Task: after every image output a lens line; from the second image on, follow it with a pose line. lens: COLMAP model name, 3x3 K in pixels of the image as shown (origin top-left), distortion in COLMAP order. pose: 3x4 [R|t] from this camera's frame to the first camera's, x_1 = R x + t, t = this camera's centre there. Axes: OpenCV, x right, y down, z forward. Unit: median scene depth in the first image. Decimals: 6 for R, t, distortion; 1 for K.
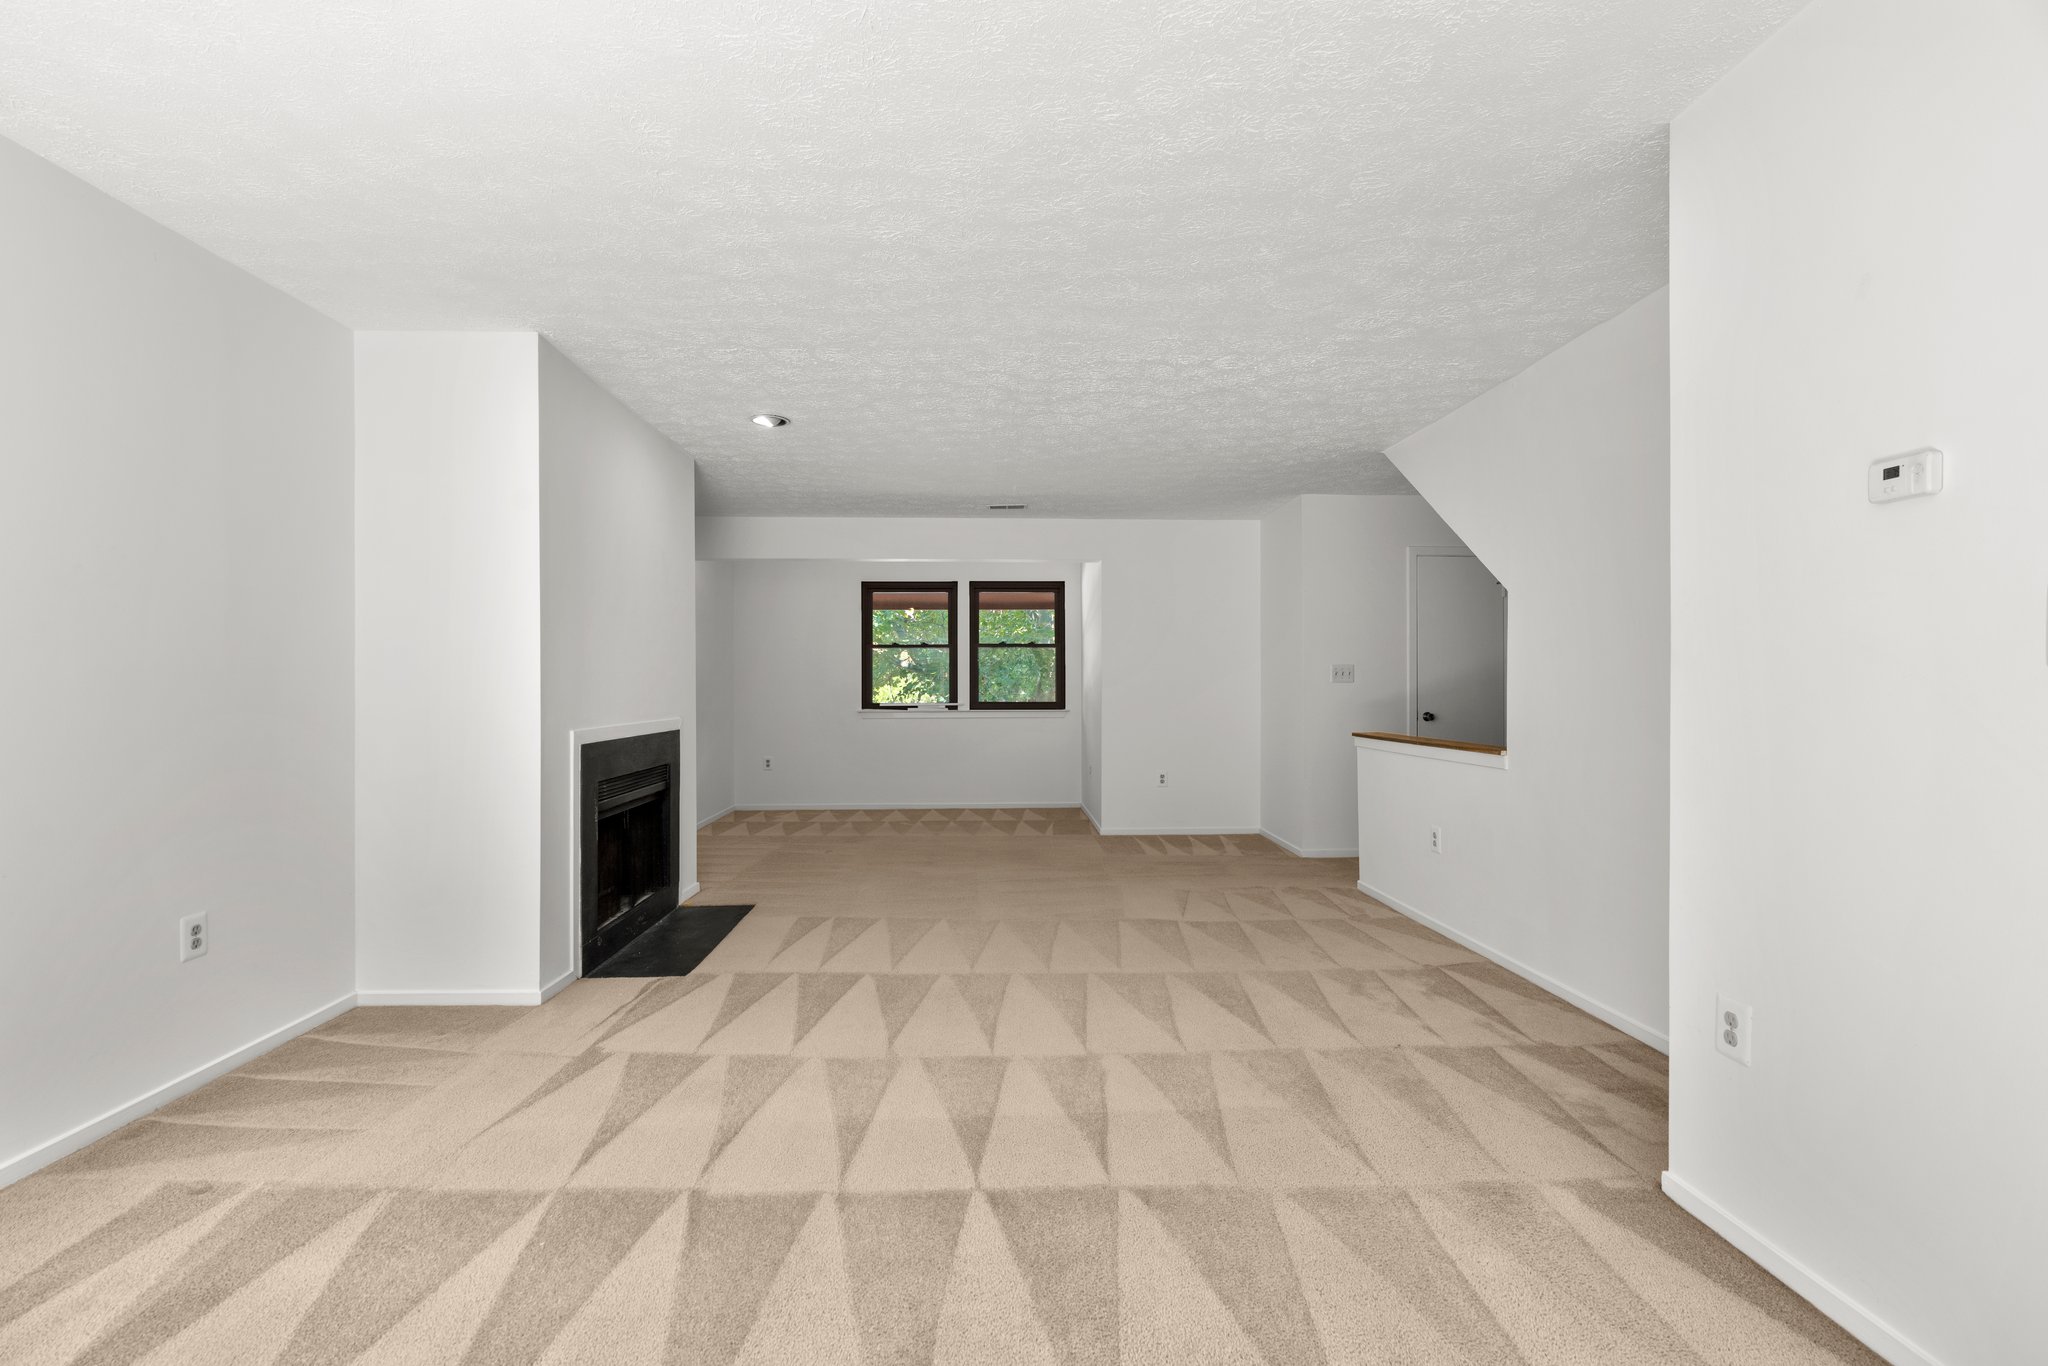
lens RADIAL K [[923.8, 0, 1007.5], [0, 923.8, 687.8], [0, 0, 1]] dist [-0.013652, 0.007461]
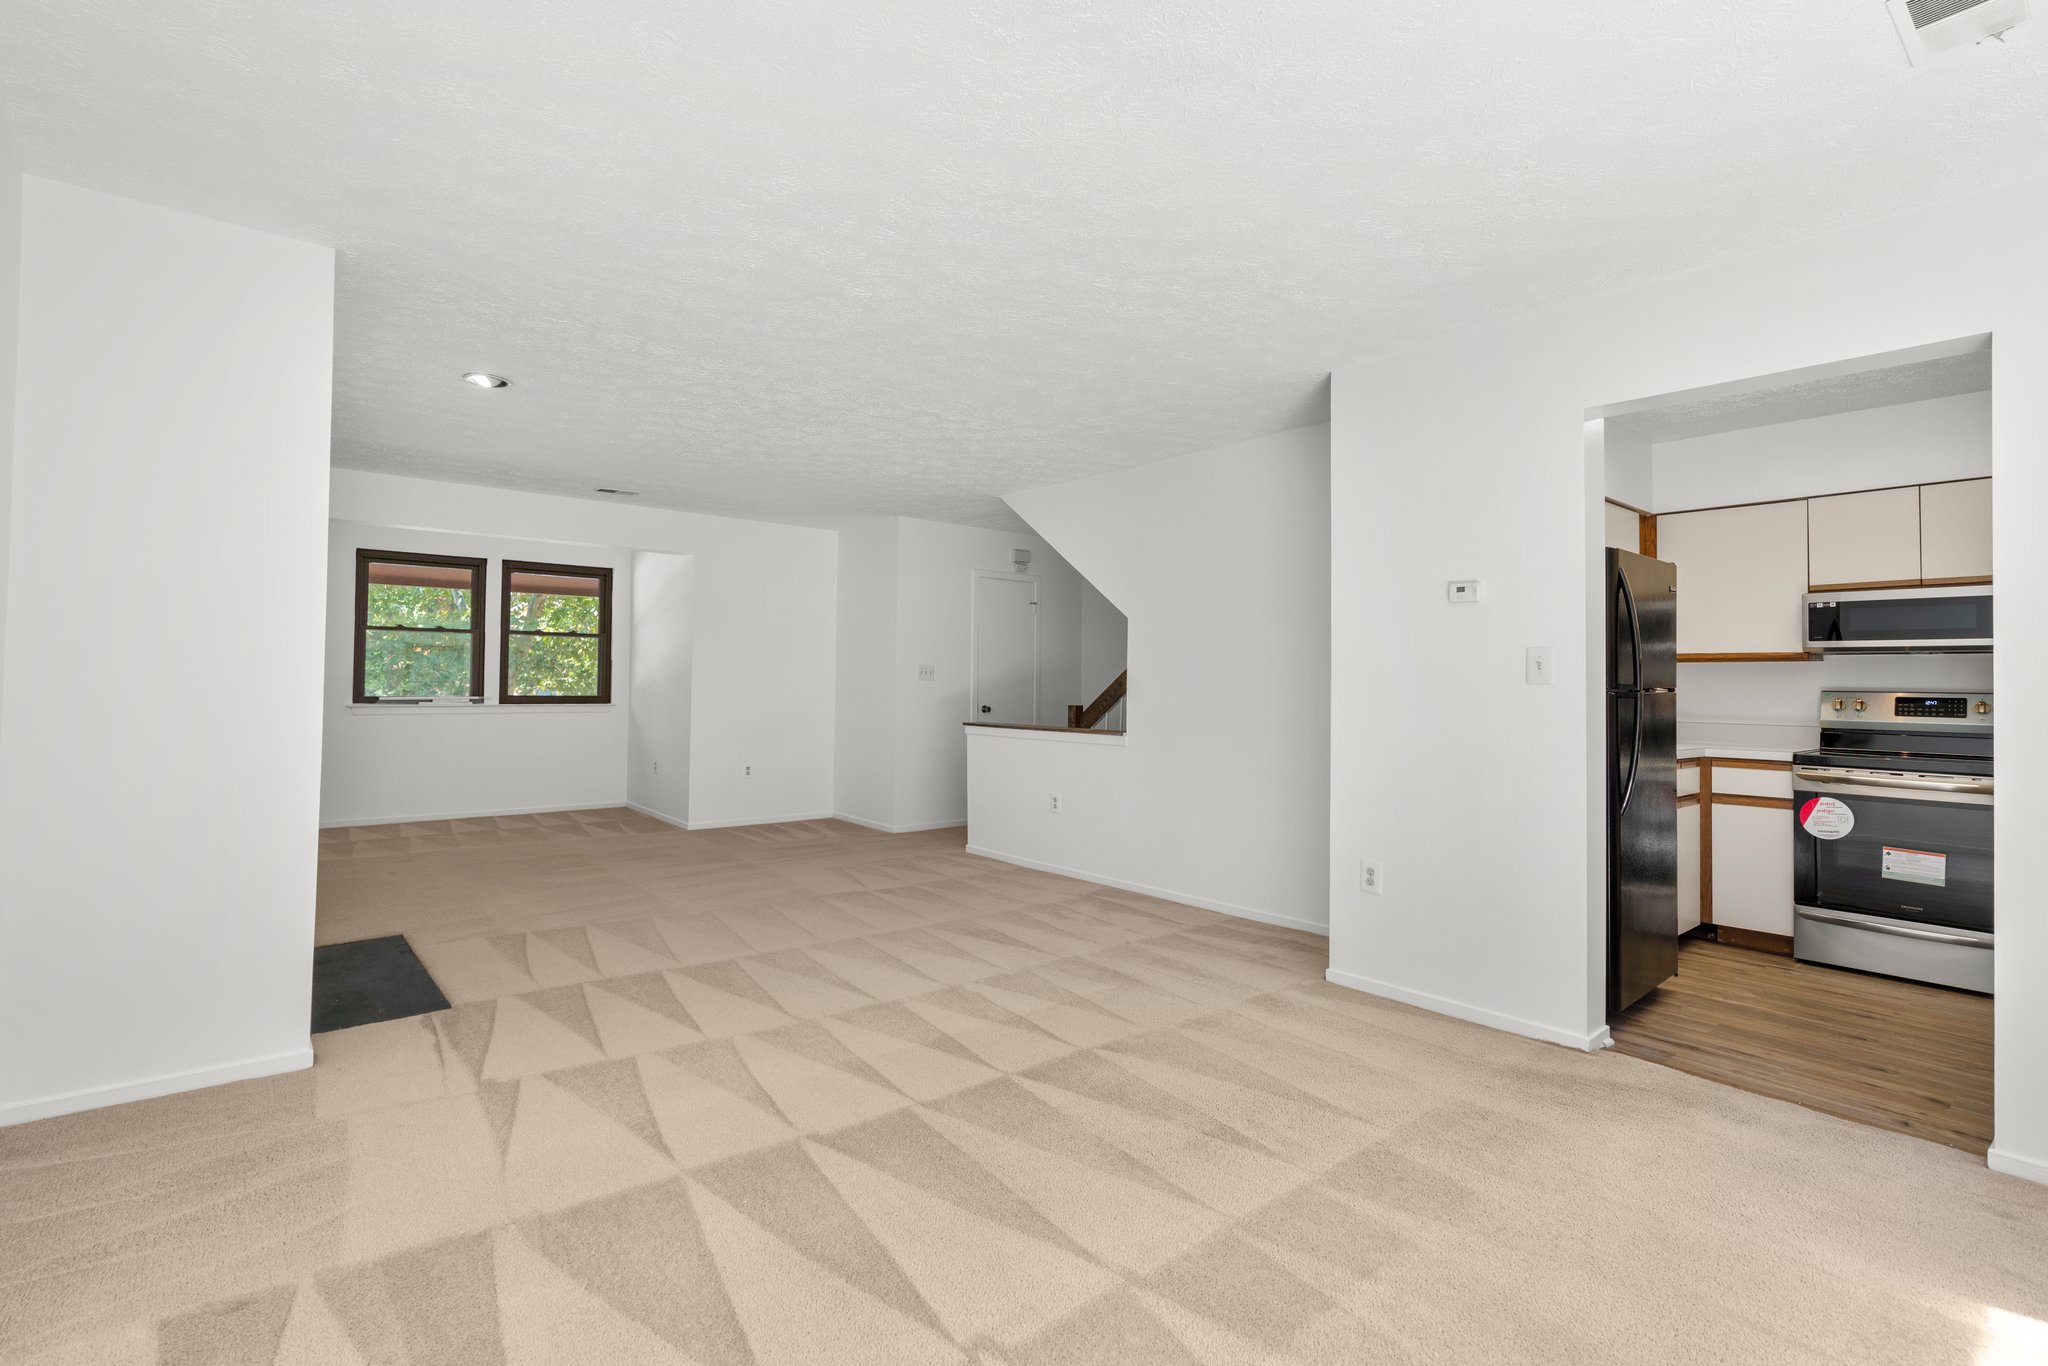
lens RADIAL K [[956.0, 0, 991.7], [0, 956.0, 660.4], [0, 0, 1]] dist [-0.012067, 0.000422]
pose [[0.797594, 0.025949, 0.602636, -0.507326], [-0.012793, 0.999577, -0.026109, -0.000693], [-0.603059, 0.013115, 0.797589, -0.035902]]
